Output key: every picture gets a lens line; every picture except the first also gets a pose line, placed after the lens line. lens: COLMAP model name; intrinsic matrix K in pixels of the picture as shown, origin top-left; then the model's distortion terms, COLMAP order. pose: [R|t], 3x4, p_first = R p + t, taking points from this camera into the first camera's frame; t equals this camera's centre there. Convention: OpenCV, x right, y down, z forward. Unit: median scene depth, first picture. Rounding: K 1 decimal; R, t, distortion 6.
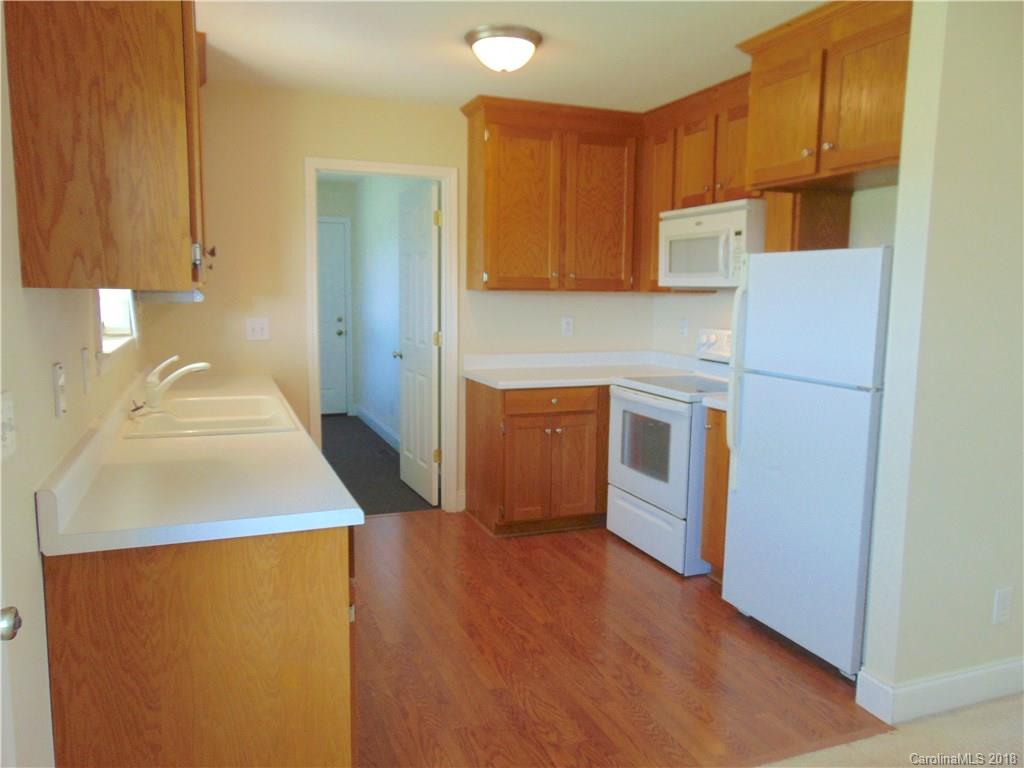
lens RADIAL K [[764.7, 0, 512.5], [0, 764.7, 382.3], [0, 0, 1]] dist [-0.035710, 0.072520]
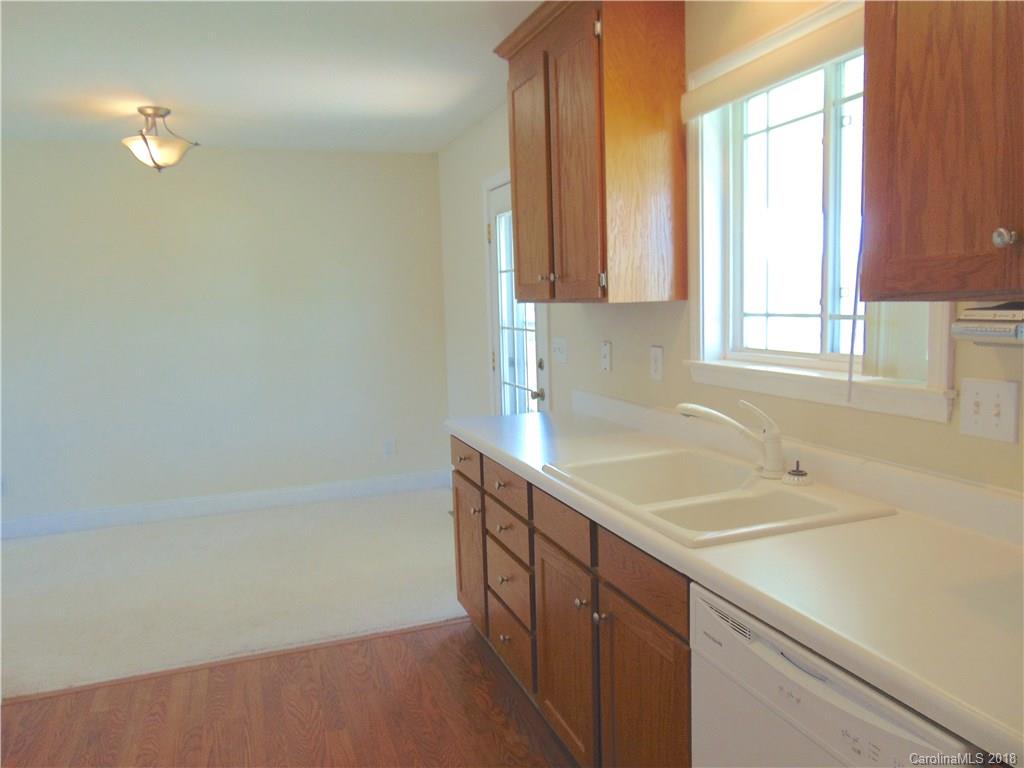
lens RADIAL K [[764.7, 0, 512.5], [0, 764.7, 382.3], [0, 0, 1]] dist [-0.035710, 0.072520]
pose [[-0.999255, 0.016547, 0.034876, -0.269532], [0.024343, 0.971294, 0.236634, -0.231016], [-0.029959, 0.237307, -0.970973, 1.745780]]
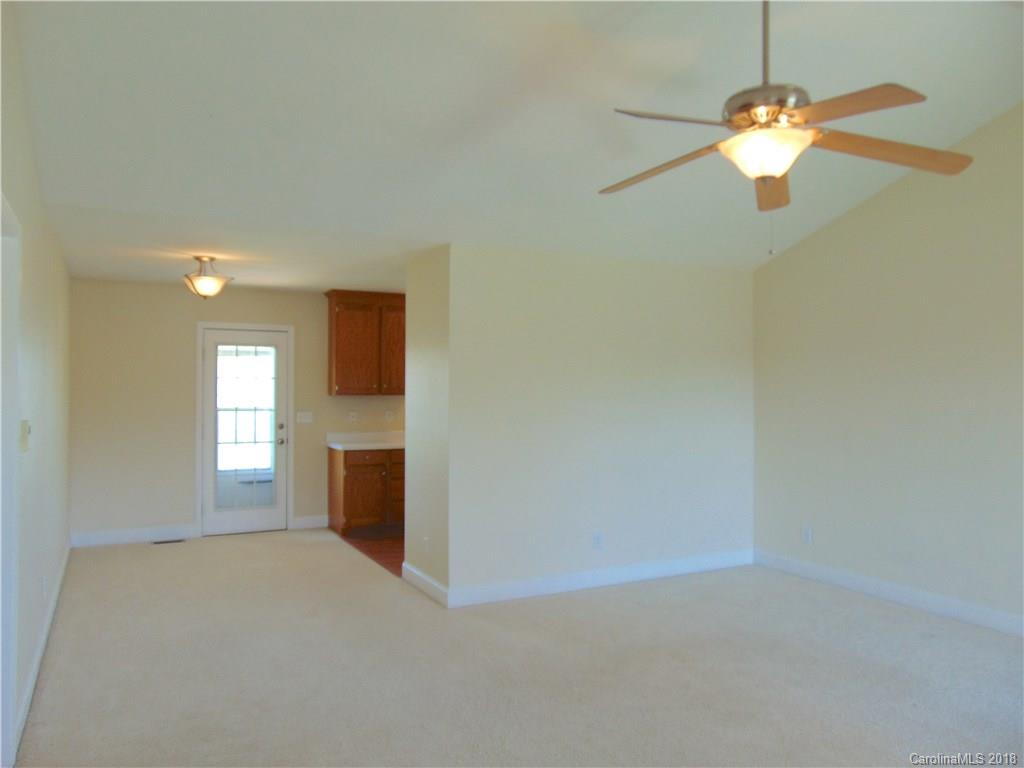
lens RADIAL K [[764.7, 0, 512.5], [0, 764.7, 382.3], [0, 0, 1]] dist [-0.035710, 0.072520]
pose [[0.103114, -0.016761, -0.994528, 2.580532], [-0.123260, 0.991936, -0.029498, -0.112253], [0.987003, 0.125627, 0.100217, 0.912425]]
